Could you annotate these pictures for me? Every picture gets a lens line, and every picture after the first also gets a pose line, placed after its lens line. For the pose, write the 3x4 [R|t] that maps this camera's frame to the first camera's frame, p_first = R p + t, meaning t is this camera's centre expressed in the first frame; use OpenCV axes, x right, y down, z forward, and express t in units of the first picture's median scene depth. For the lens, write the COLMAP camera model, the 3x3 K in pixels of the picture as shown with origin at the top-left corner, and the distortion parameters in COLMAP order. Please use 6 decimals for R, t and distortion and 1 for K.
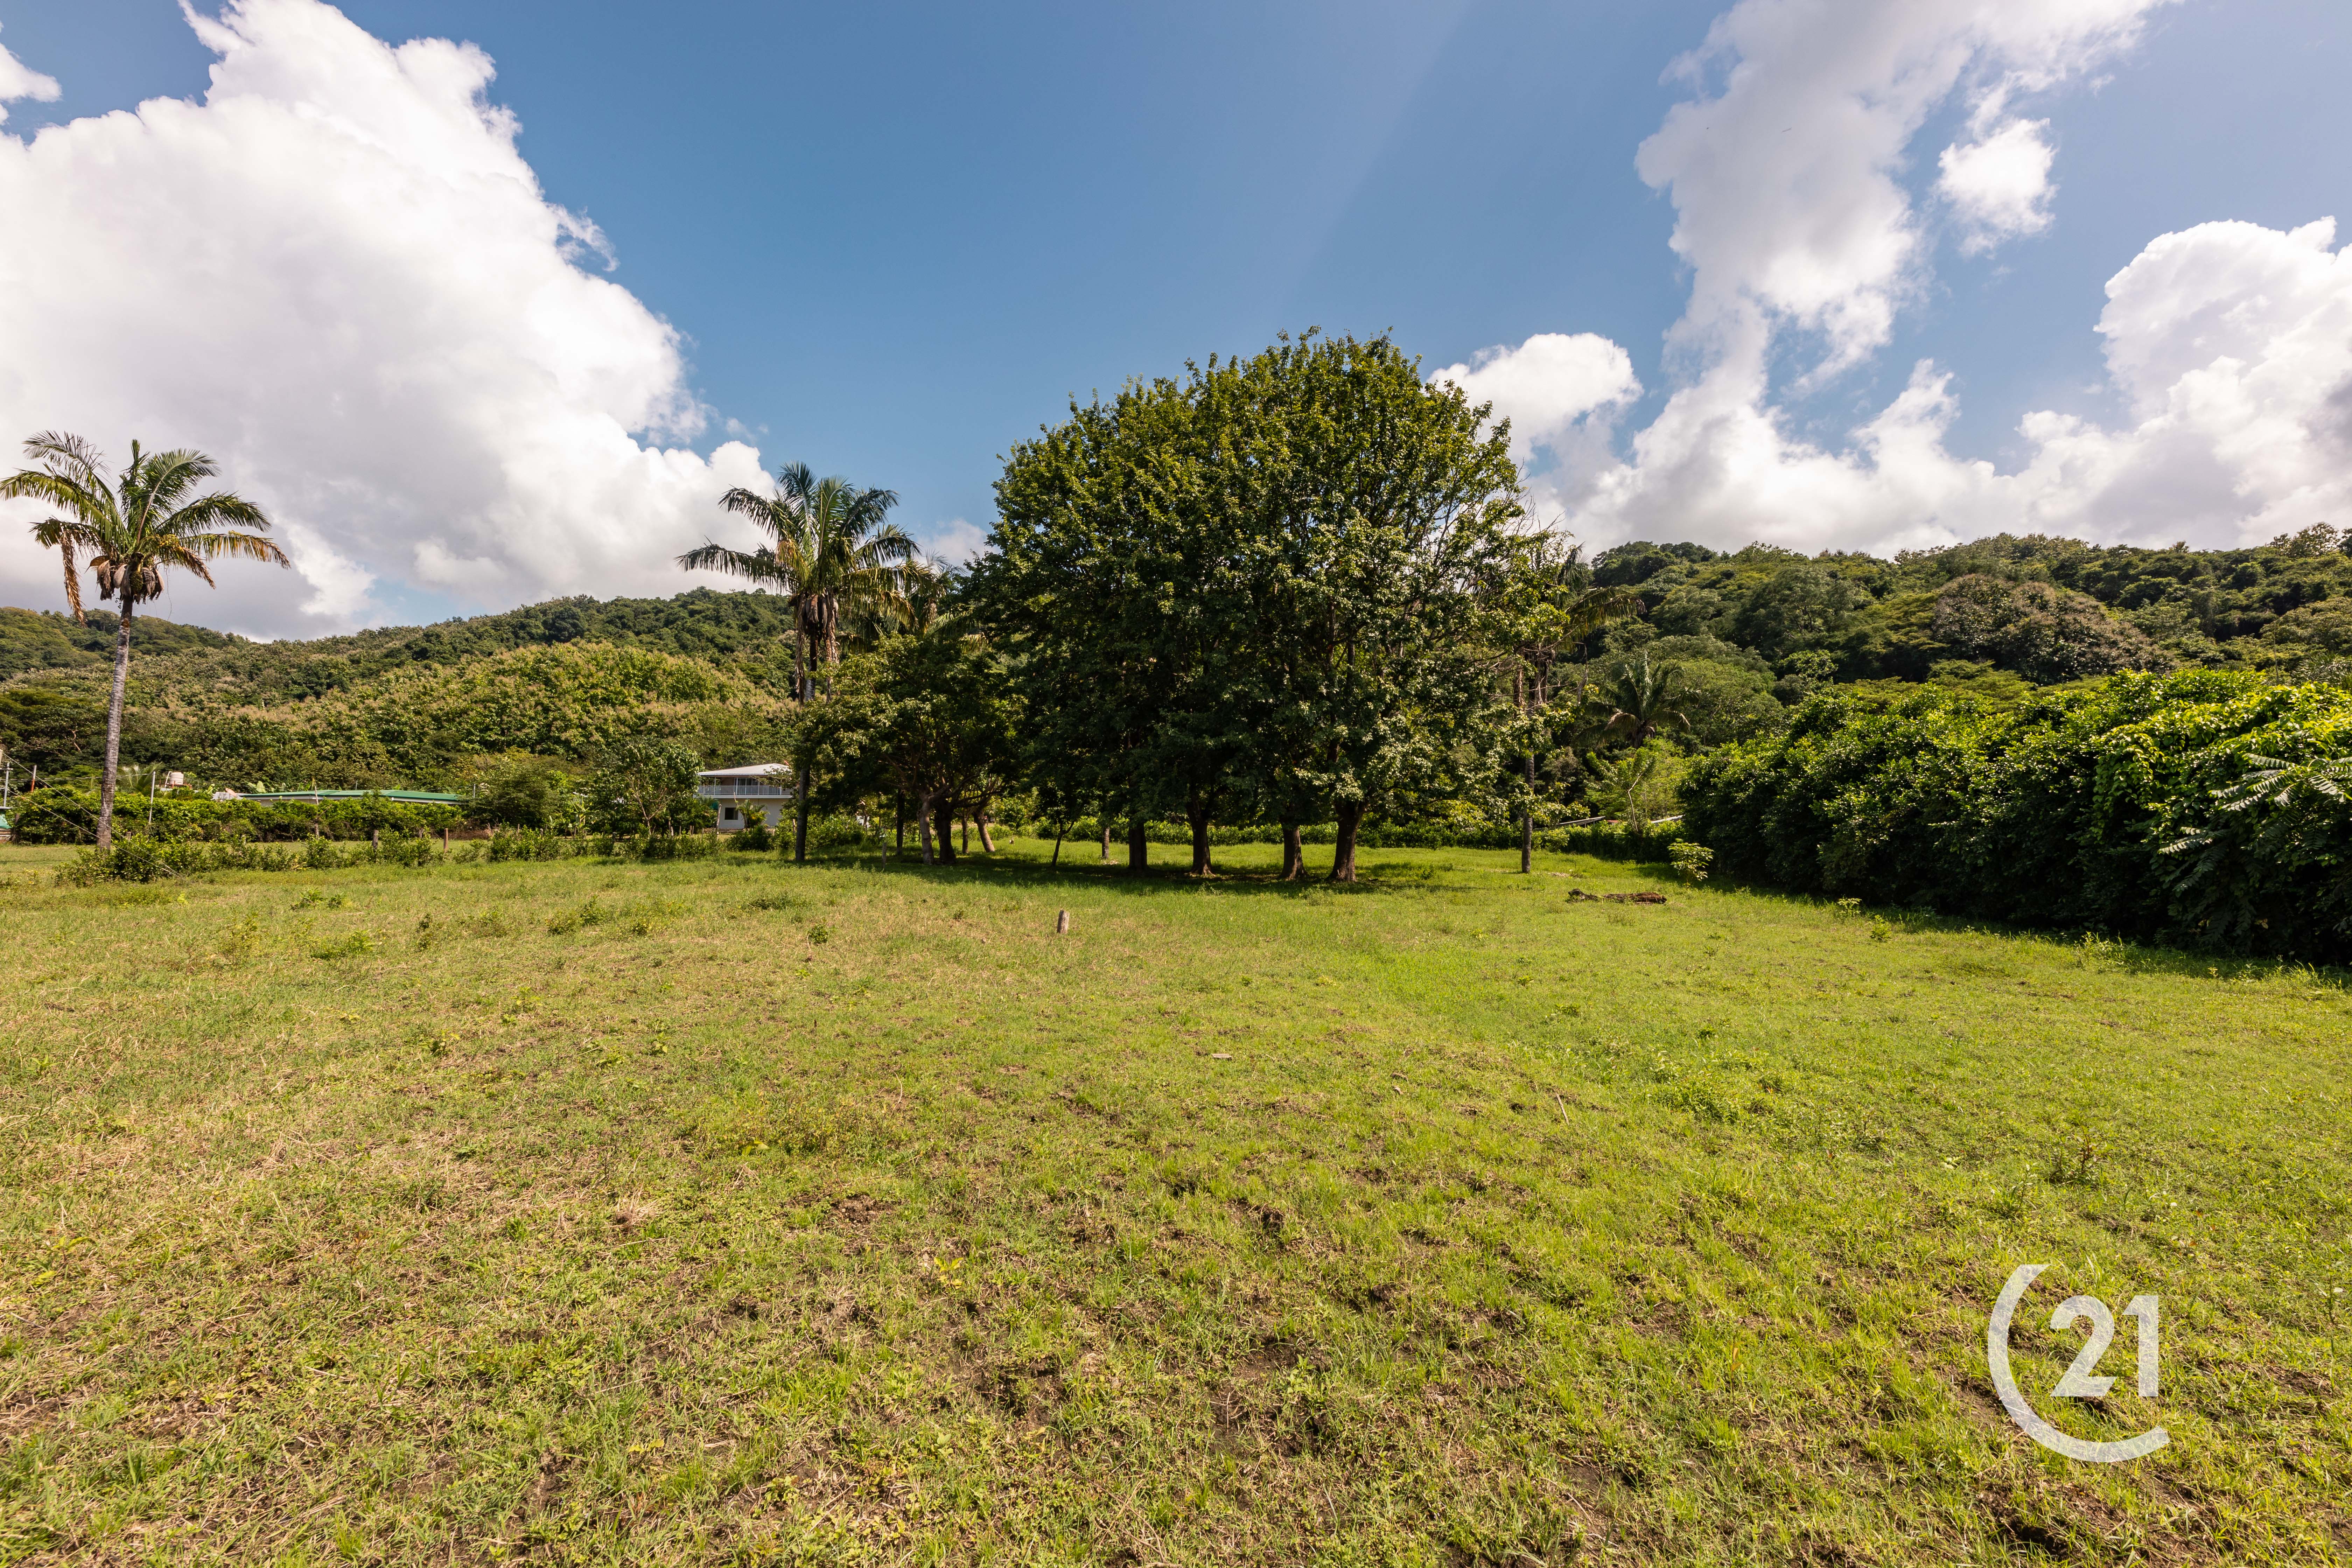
lens RADIAL K [[940.6, 0, 1181.9], [0, 940.6, 777.9], [0, 0, 1]] dist [0.003556, -0.001927]
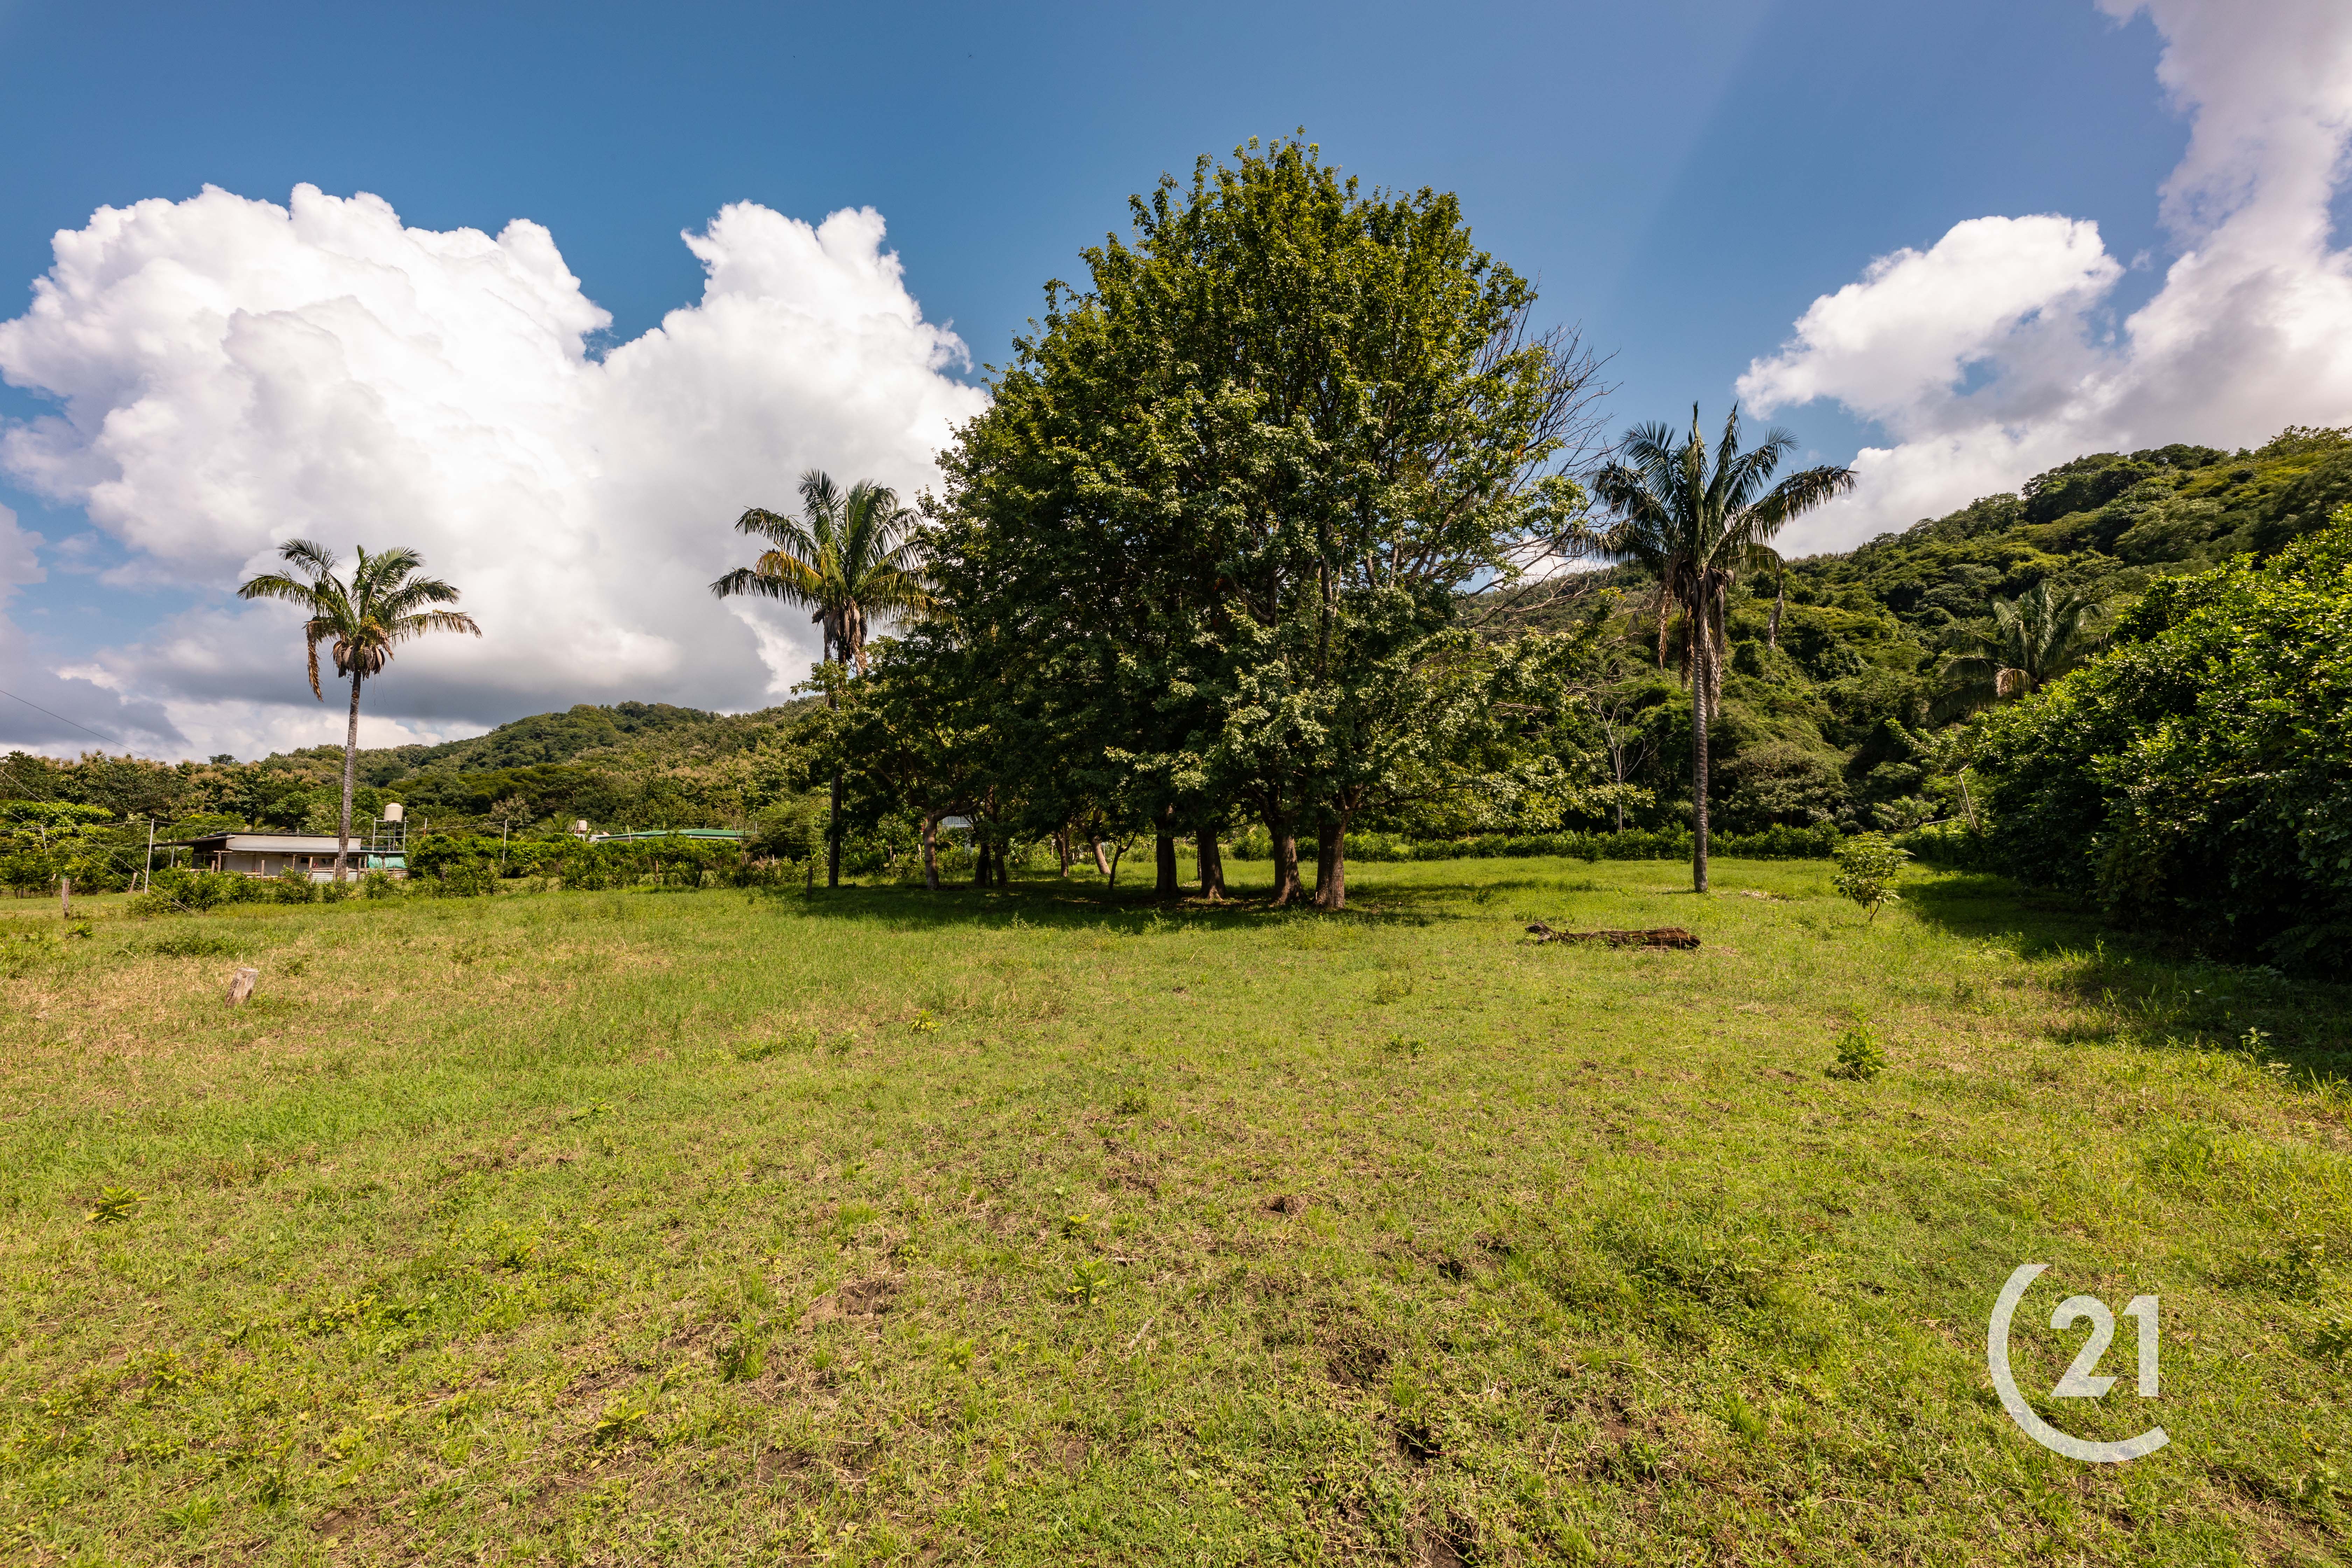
lens RADIAL K [[940.6, 0, 1190.0], [0, 940.6, 797.7], [0, 0, 1]] dist [0.003556, -0.001927]
pose [[0.942206, -0.044333, -0.332089, 0.058321], [0.044246, 0.998990, -0.007826, 0.004722], [0.332100, -0.007321, 0.943216, 0.050173]]
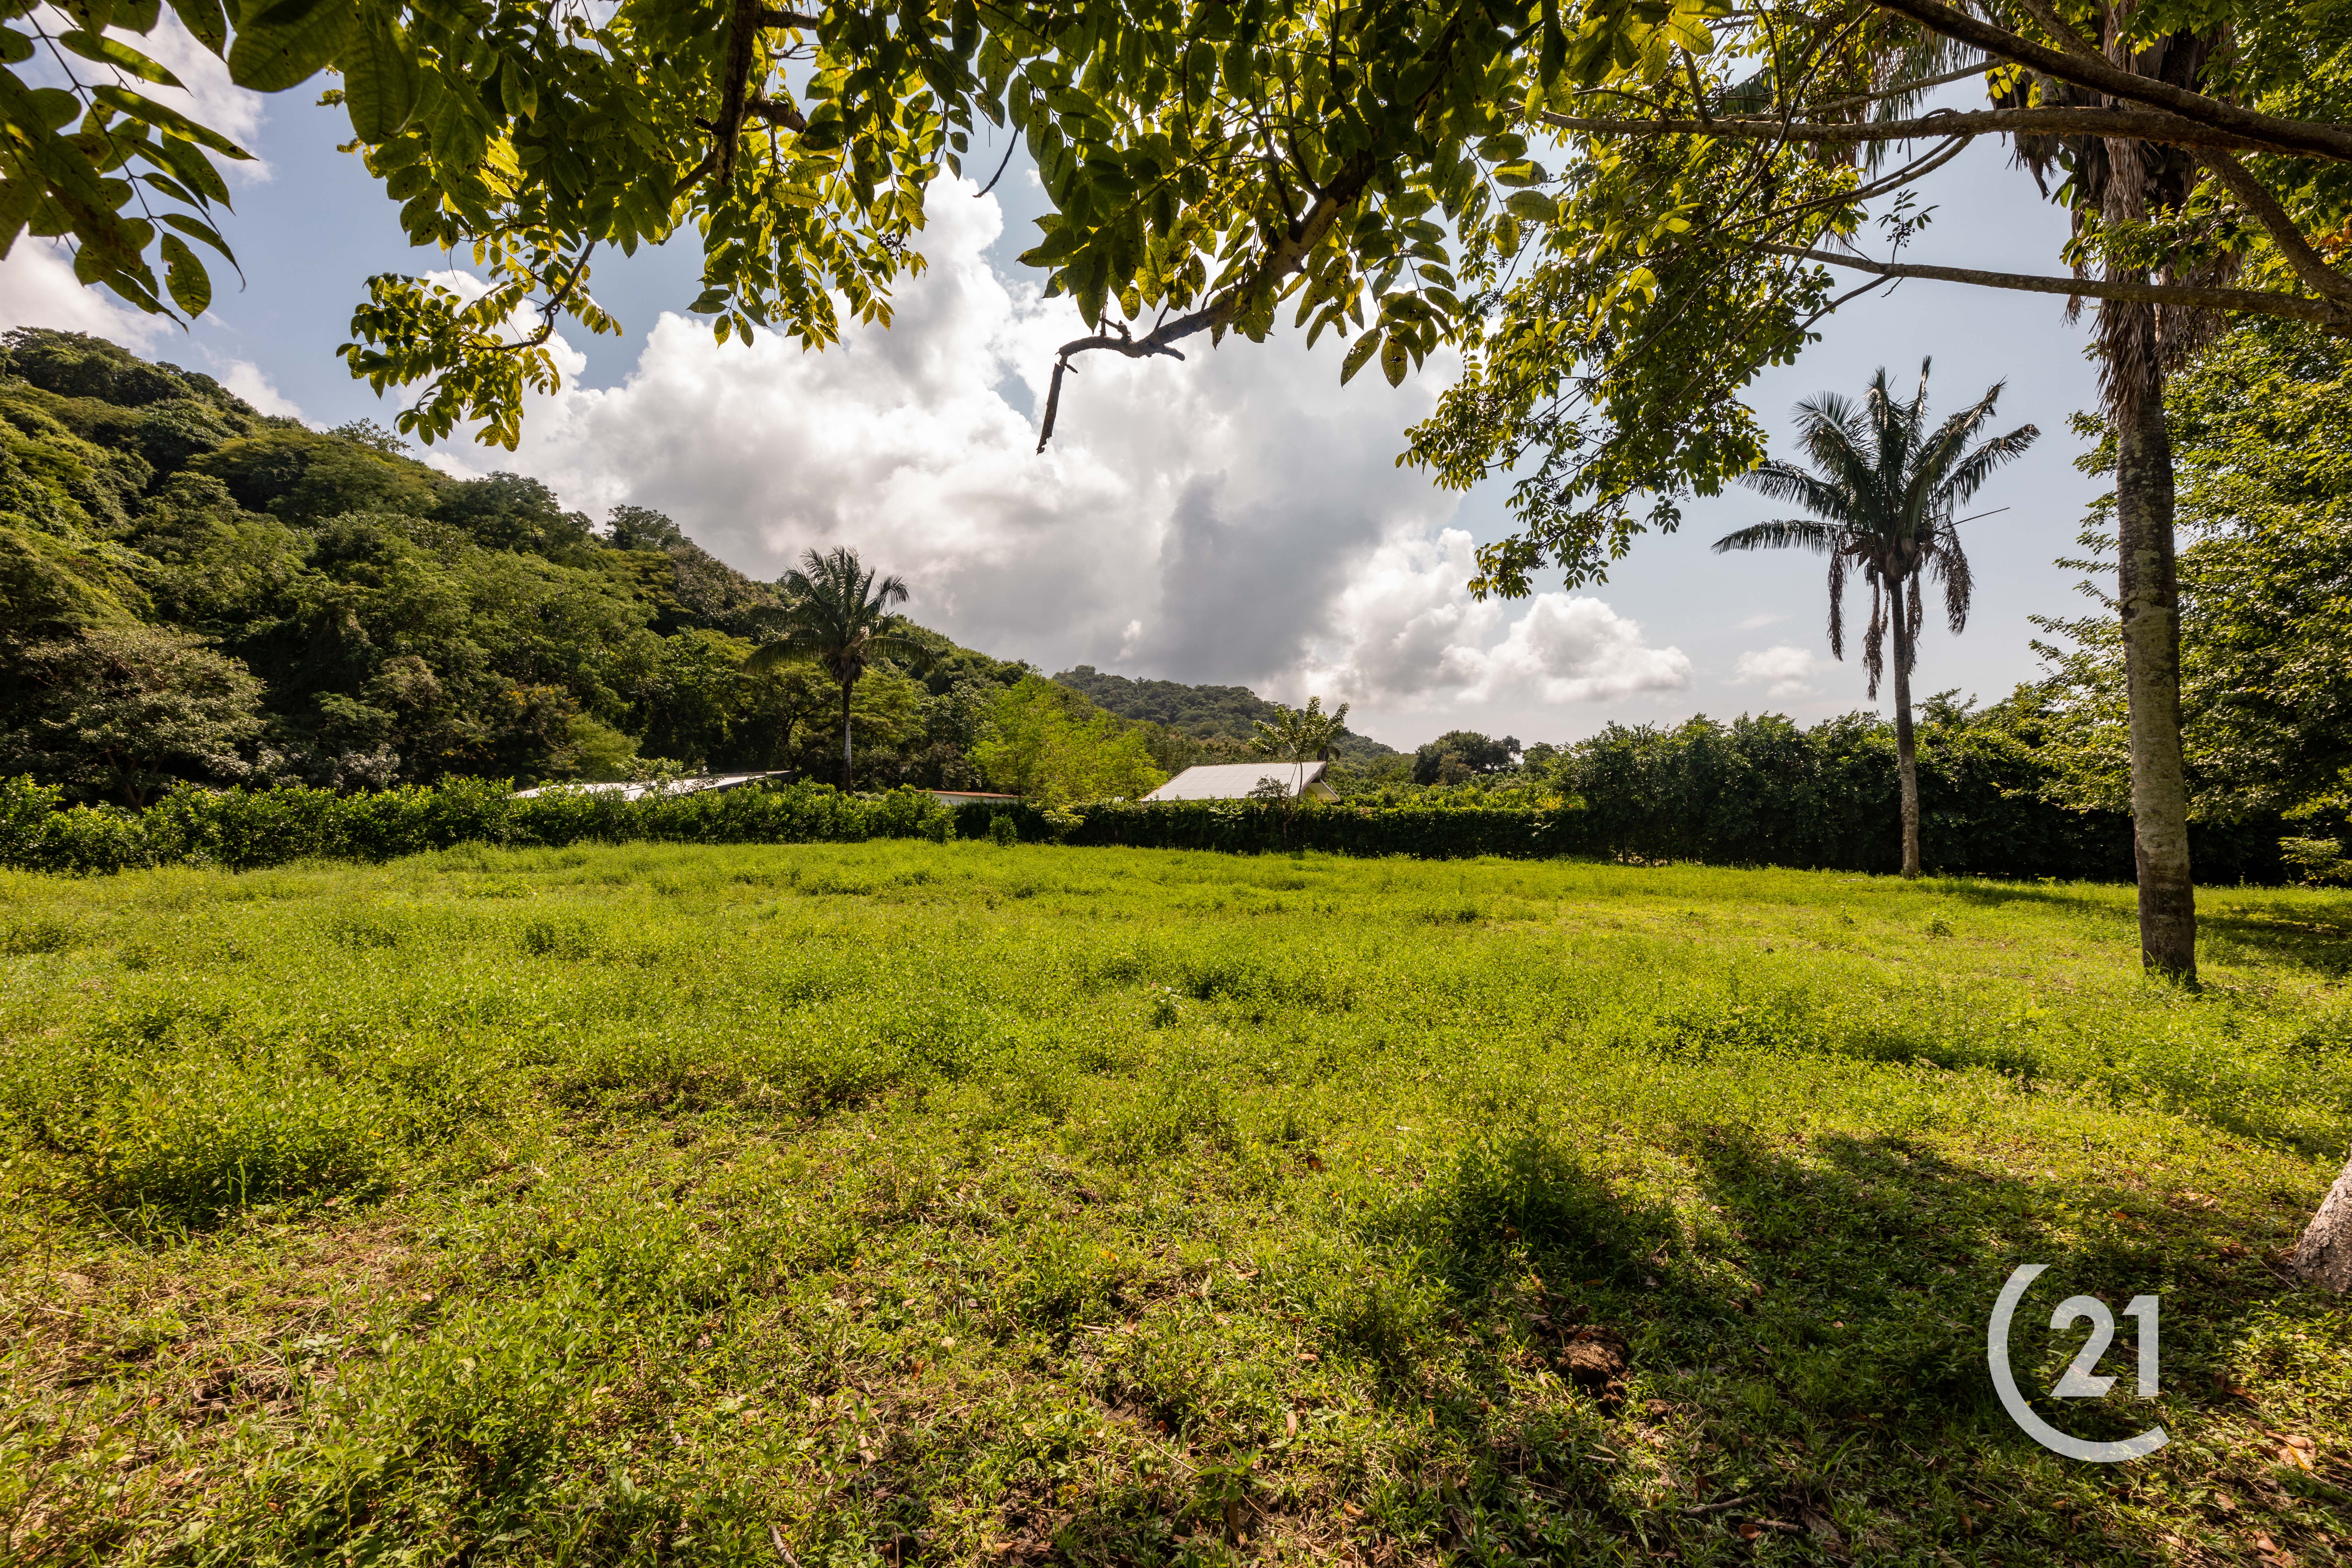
lens RADIAL K [[940.6, 0, 1167.5], [0, 940.6, 790.7], [0, 0, 1]] dist [0.003556, -0.001927]
pose [[0.130939, 0.017577, 0.991235, -0.083254], [-0.067274, 0.997696, -0.008805, 0.018714], [-0.989105, -0.065531, 0.131819, 0.352005]]
